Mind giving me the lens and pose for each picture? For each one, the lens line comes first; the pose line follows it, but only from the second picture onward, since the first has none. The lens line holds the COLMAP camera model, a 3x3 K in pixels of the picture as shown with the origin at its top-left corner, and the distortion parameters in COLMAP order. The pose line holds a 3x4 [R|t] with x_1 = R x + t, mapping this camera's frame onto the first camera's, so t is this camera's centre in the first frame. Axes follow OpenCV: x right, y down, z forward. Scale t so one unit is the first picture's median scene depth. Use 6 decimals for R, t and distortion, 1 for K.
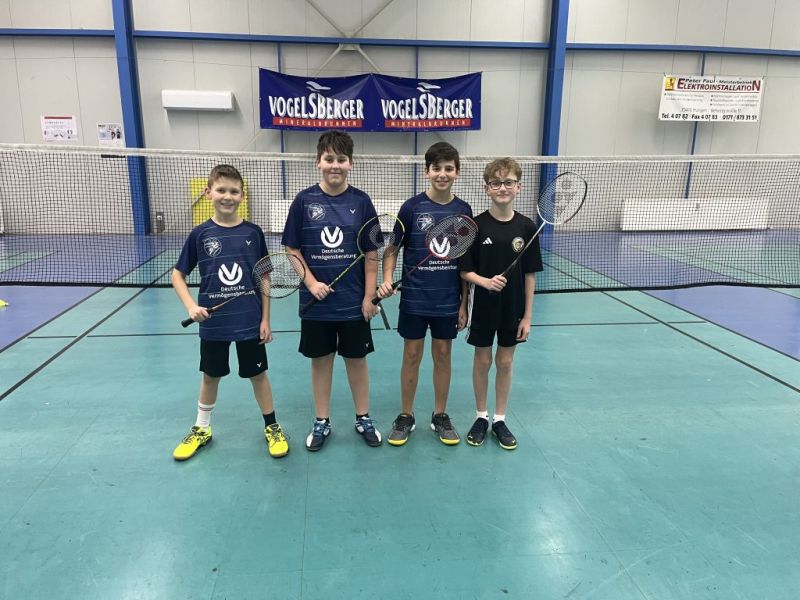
lens RADIAL K [[586.1, 0, 392.8], [0, 586.1, 287.1], [0, 0, 1]] dist [0.051508, -0.066621]
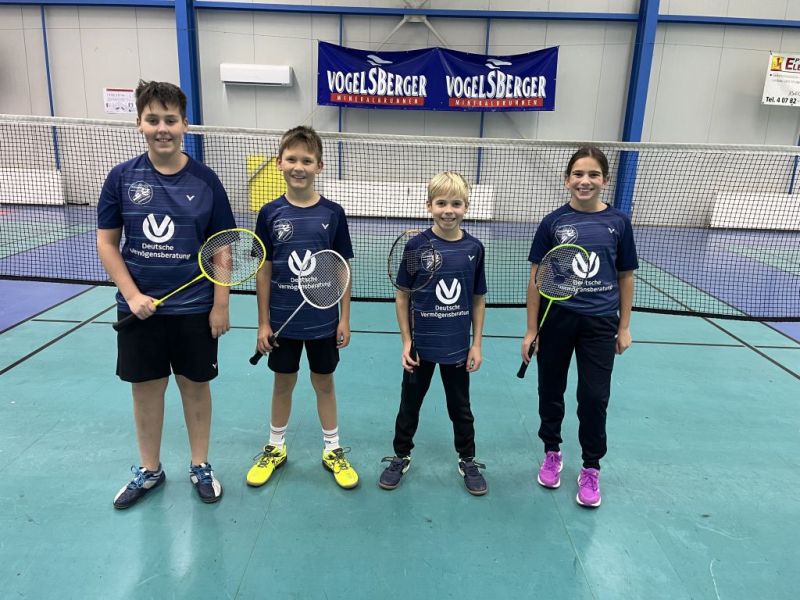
lens RADIAL K [[586.1, 0, 387.6], [0, 586.1, 284.6], [0, 0, 1]] dist [0.051508, -0.066621]
pose [[0.992142, 0.054066, -0.112835, 0.011395], [-0.051249, 0.998301, 0.027717, -0.010740], [0.114142, -0.021716, 0.993227, 0.057784]]
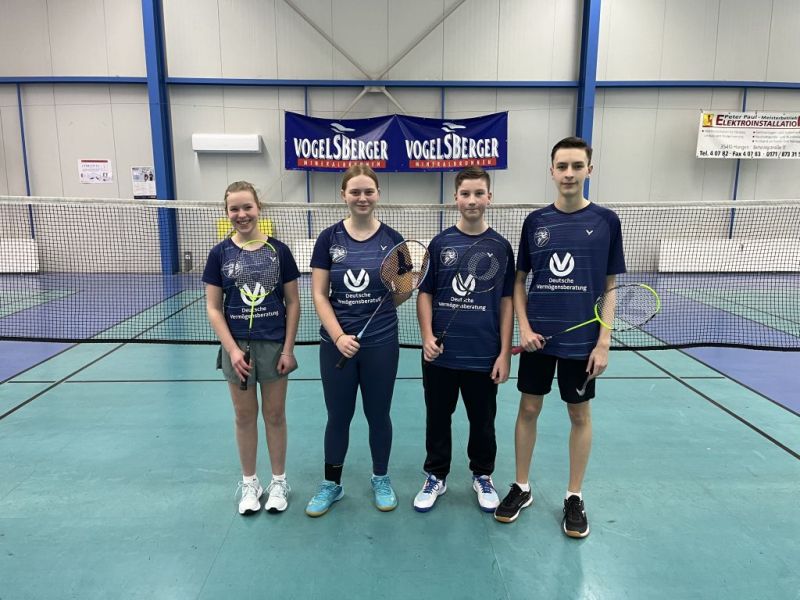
lens RADIAL K [[586.1, 0, 391.9], [0, 586.1, 296.5], [0, 0, 1]] dist [0.051508, -0.066621]
pose [[0.996844, 0.008958, -0.078874, 0.037833], [-0.012712, 0.998804, -0.047215, -0.007033], [0.078357, 0.048069, 0.995766, 0.019978]]
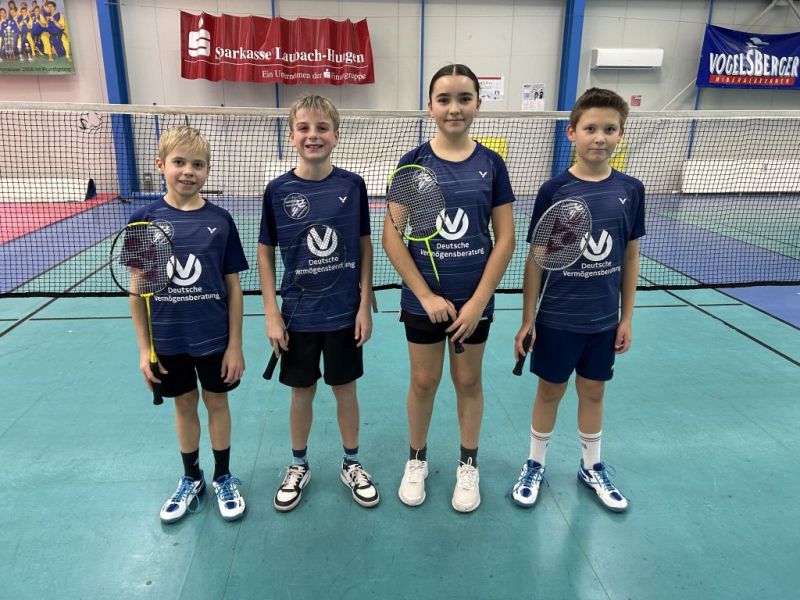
lens RADIAL K [[579.1, 0, 393.3], [0, 579.1, 304.0], [0, 0, 1]] dist [0.037384, -0.039929]
pose [[0.999982, -0.004098, -0.004427, -0.723421], [0.004455, 0.996457, 0.083980, 0.011464], [0.004067, -0.083998, 0.996458, -0.017696]]
